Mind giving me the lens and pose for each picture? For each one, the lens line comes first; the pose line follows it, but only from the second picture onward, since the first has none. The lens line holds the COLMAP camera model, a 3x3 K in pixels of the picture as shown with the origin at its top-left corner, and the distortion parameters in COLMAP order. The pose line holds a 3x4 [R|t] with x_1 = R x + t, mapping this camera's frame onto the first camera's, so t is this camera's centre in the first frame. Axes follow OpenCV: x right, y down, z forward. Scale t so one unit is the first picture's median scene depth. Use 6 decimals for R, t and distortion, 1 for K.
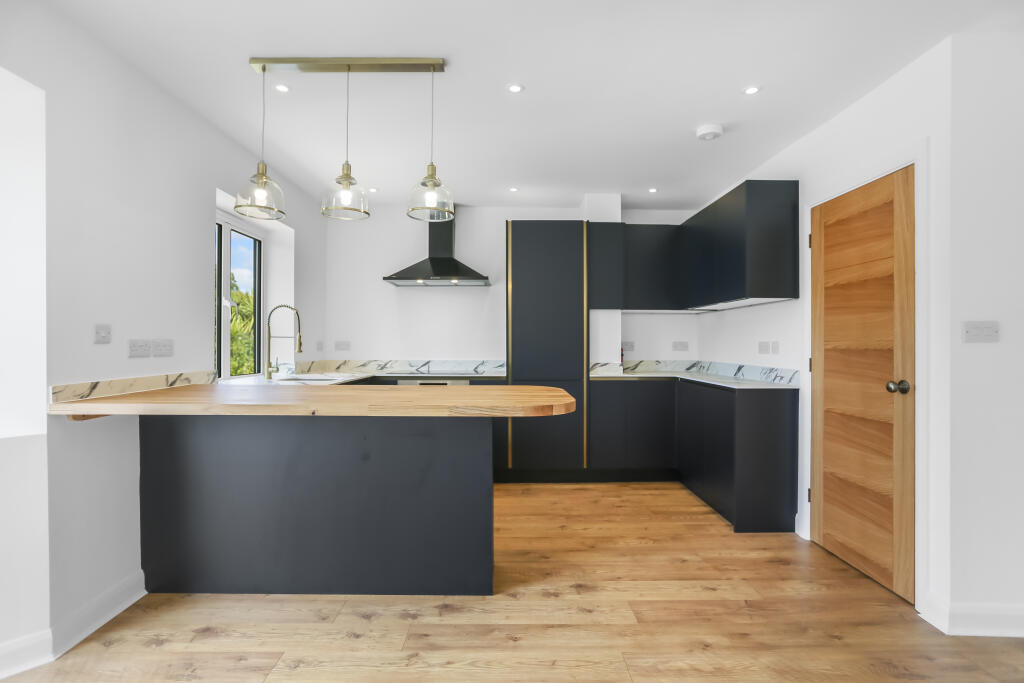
lens RADIAL K [[504.0, 0, 504.3], [0, 504.0, 342.0], [0, 0, 1]] dist [-0.044891, 0.025482]
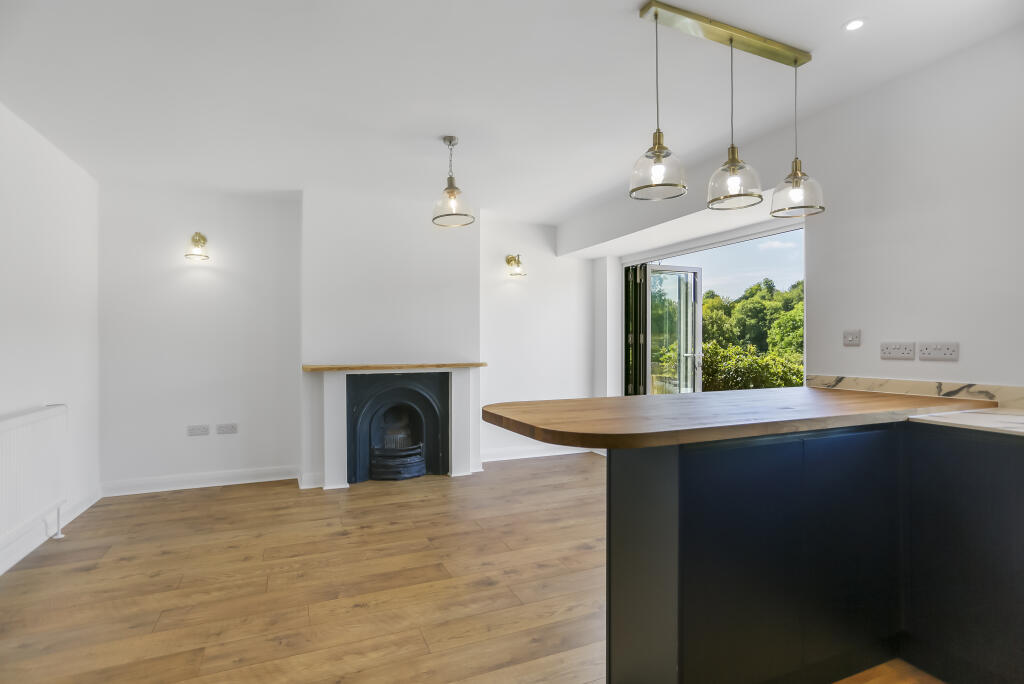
lens RADIAL K [[504.0, 0, 501.7], [0, 504.0, 344.1], [0, 0, 1]] dist [-0.044891, 0.025482]
pose [[-0.917850, 0.000046, -0.396928, 0.381811], [0.000330, 1.000000, -0.000649, -0.001245], [0.396928, -0.000727, -0.917849, 1.499521]]
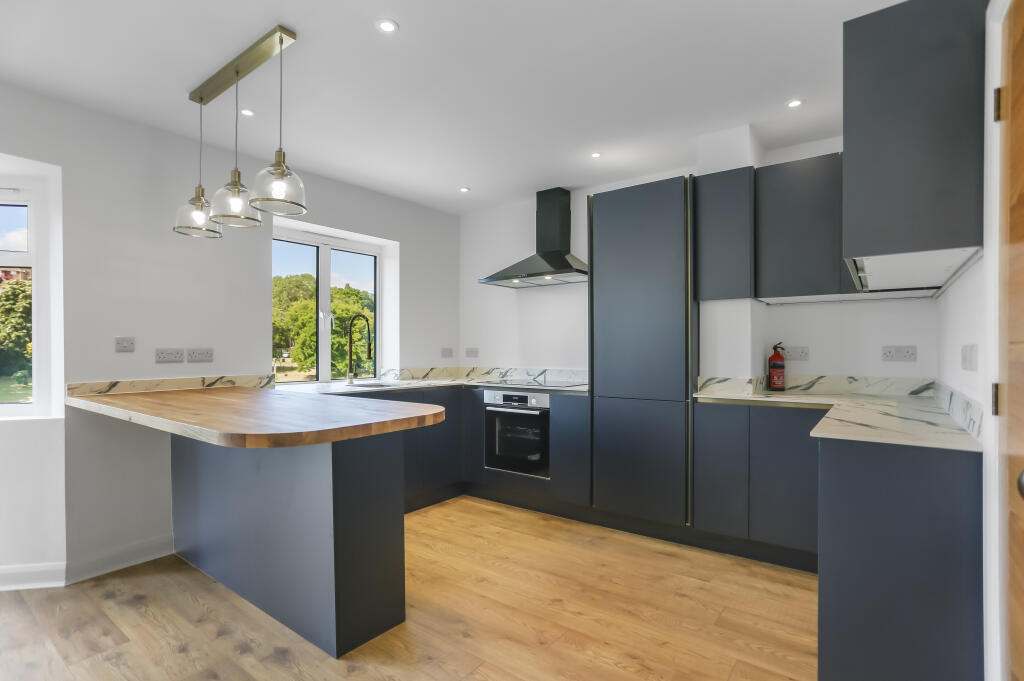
lens RADIAL K [[504.0, 0, 510.8], [0, 504.0, 349.2], [0, 0, 1]] dist [-0.044891, 0.025482]
pose [[0.797371, -0.003403, -0.603480, 0.647426], [0.005727, 0.999982, 0.001929, -0.000557], [0.603462, -0.004995, 0.797376, 0.489387]]
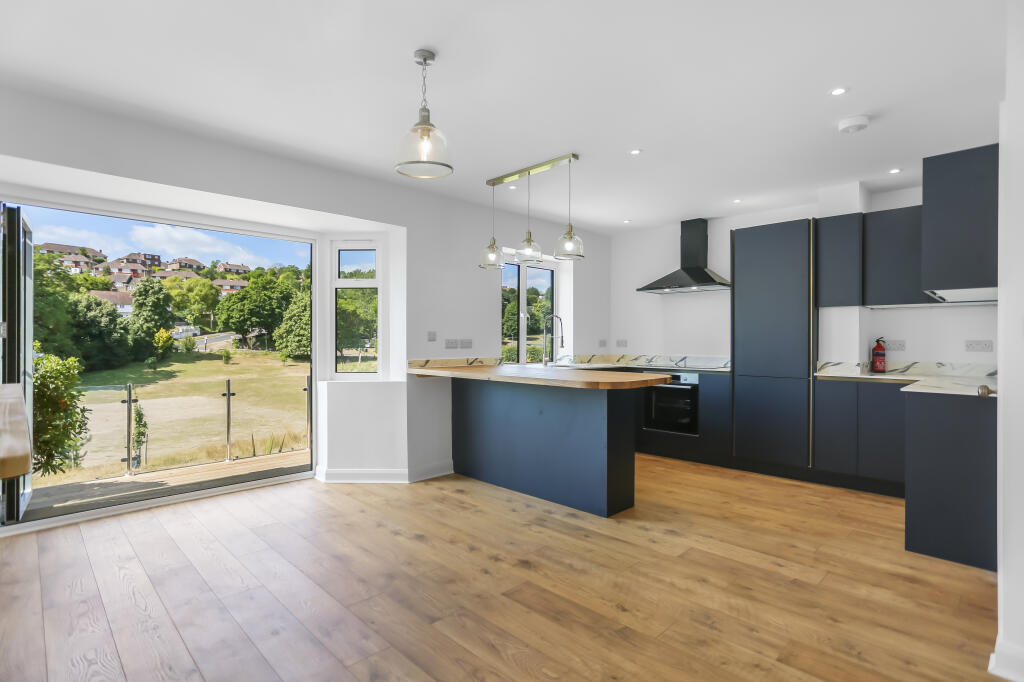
lens RADIAL K [[504.0, 0, 509.7], [0, 504.0, 340.8], [0, 0, 1]] dist [-0.044891, 0.025482]
pose [[0.701680, 0.001032, -0.712491, 0.744297], [-0.000723, 0.999999, 0.000736, 0.000550], [0.712492, -0.000002, 0.701681, -0.186865]]
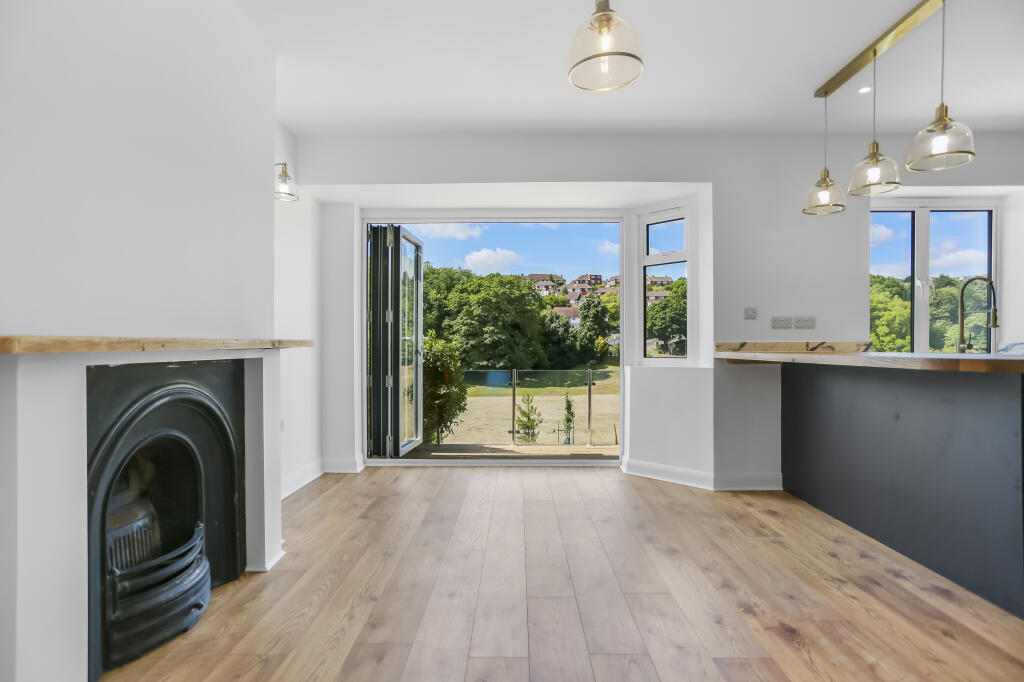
lens RADIAL K [[504.0, 0, 510.8], [0, 504.0, 346.5], [0, 0, 1]] dist [-0.044891, 0.025482]
pose [[-0.014021, 0.000079, -0.999902, 0.701648], [0.000066, 1.000000, 0.000078, 0.078365], [0.999902, -0.000065, -0.014021, 0.203209]]
